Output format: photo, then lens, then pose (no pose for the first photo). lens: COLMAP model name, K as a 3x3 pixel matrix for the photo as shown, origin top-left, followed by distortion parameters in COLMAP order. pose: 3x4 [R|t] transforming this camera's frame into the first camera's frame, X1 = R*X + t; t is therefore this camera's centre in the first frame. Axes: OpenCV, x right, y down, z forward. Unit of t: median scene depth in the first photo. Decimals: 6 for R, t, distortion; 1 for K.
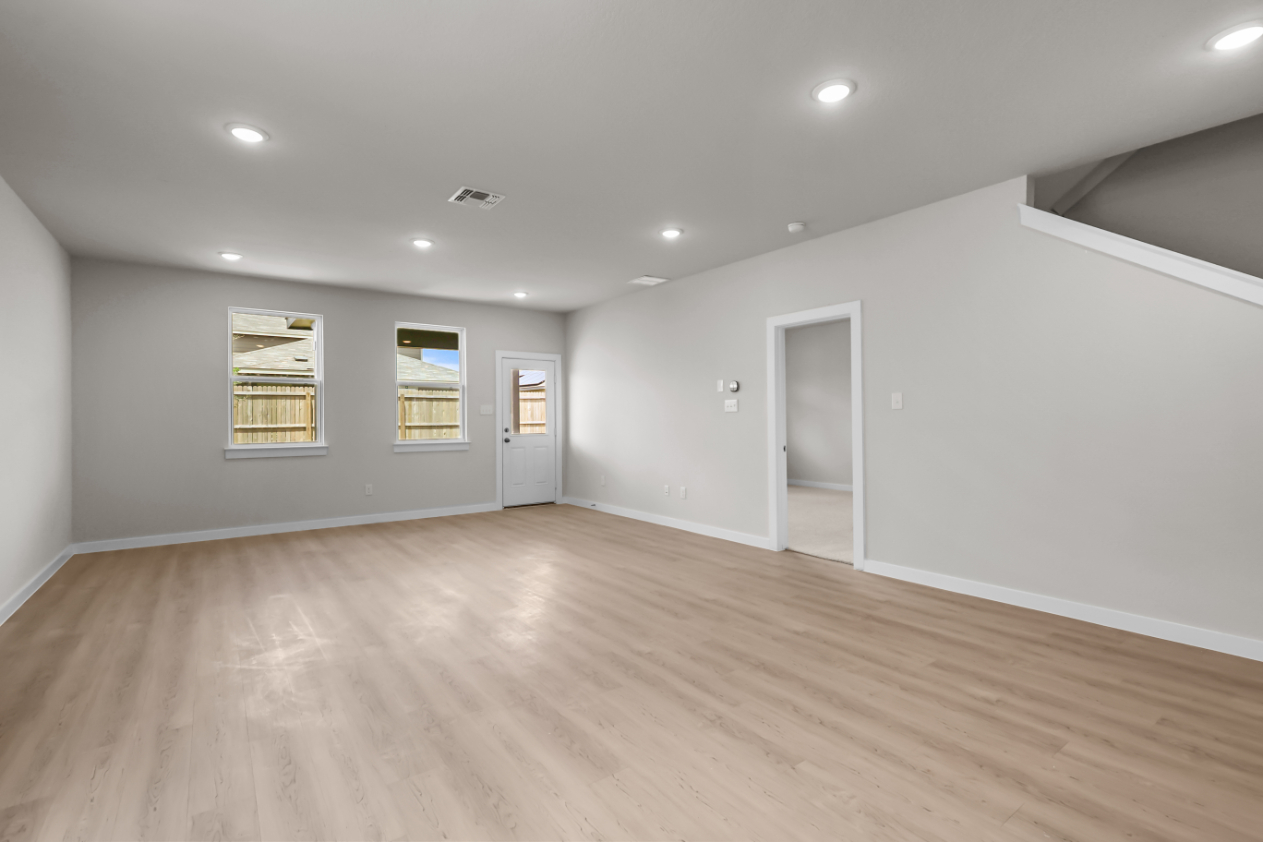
lens RADIAL K [[587.9, 0, 627.8], [0, 587.9, 418.3], [0, 0, 1]] dist [-0.001881, -0.000131]
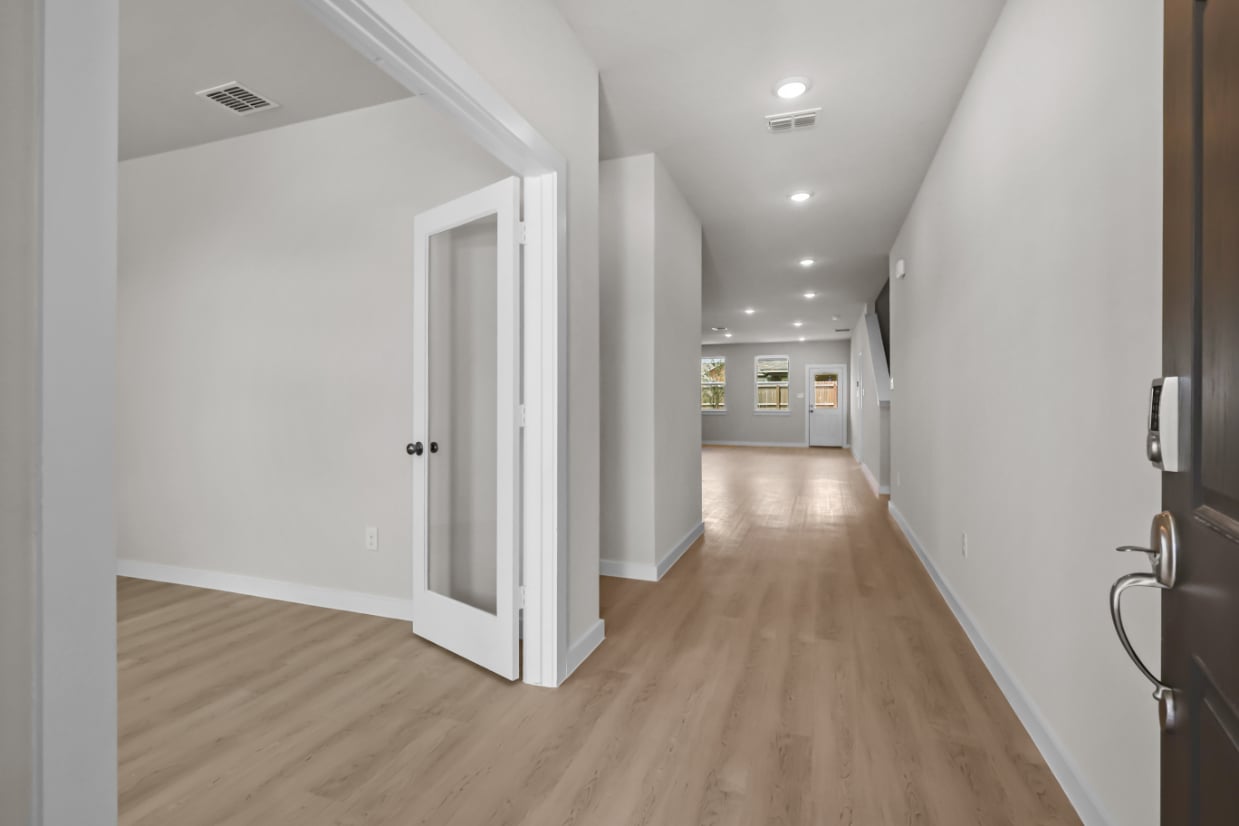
lens RADIAL K [[576.7, 0, 615.9], [0, 576.7, 410.4], [0, 0, 1]] dist [-0.001881, -0.000131]
pose [[0.569649, 0.015060, -0.821750, 1.015296], [-0.000699, 0.999841, 0.017839, 0.001175], [0.821888, -0.009588, 0.569569, -0.619777]]
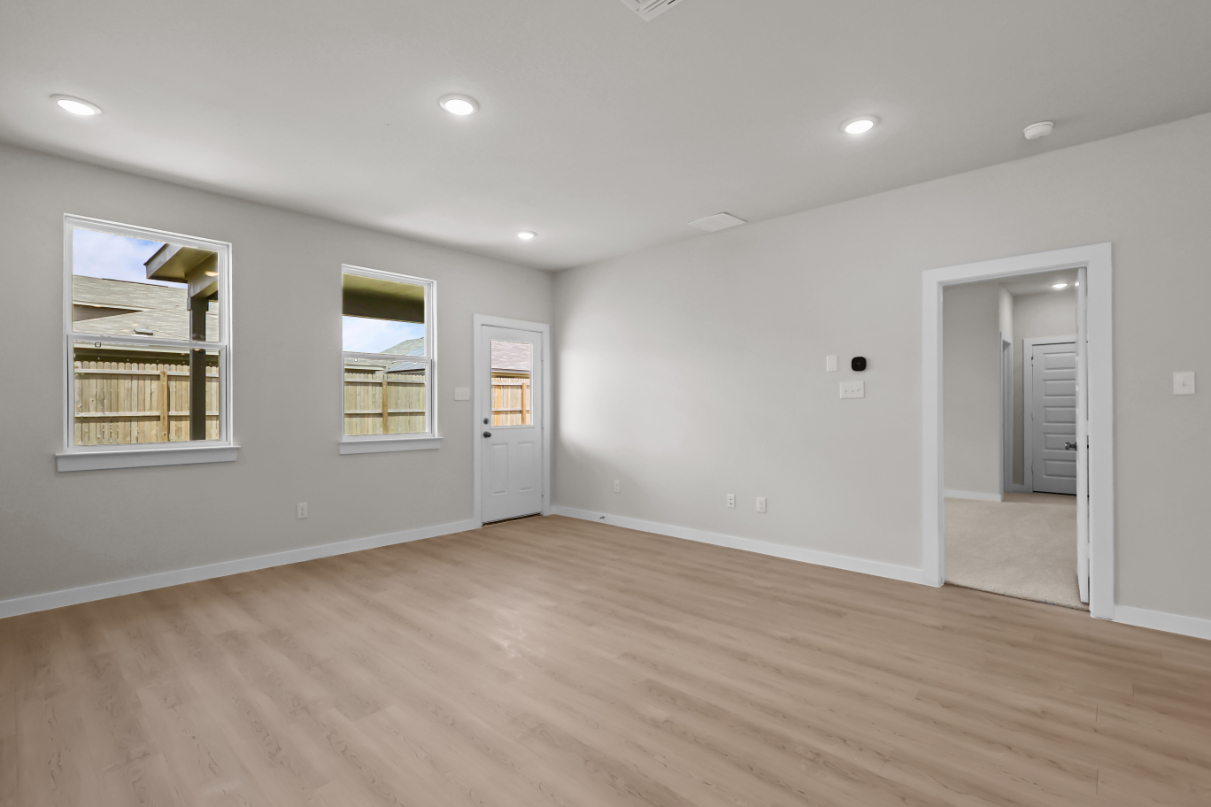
lens RADIAL K [[563.1, 0, 603.8], [0, 563.1, 407.7], [0, 0, 1]] dist [-0.001907, 0.000034]
pose [[0.980673, 0.004318, 0.195606, -0.208121], [-0.004541, 0.999989, 0.000690, 0.001711], [-0.195601, -0.001565, 0.980682, 0.274789]]
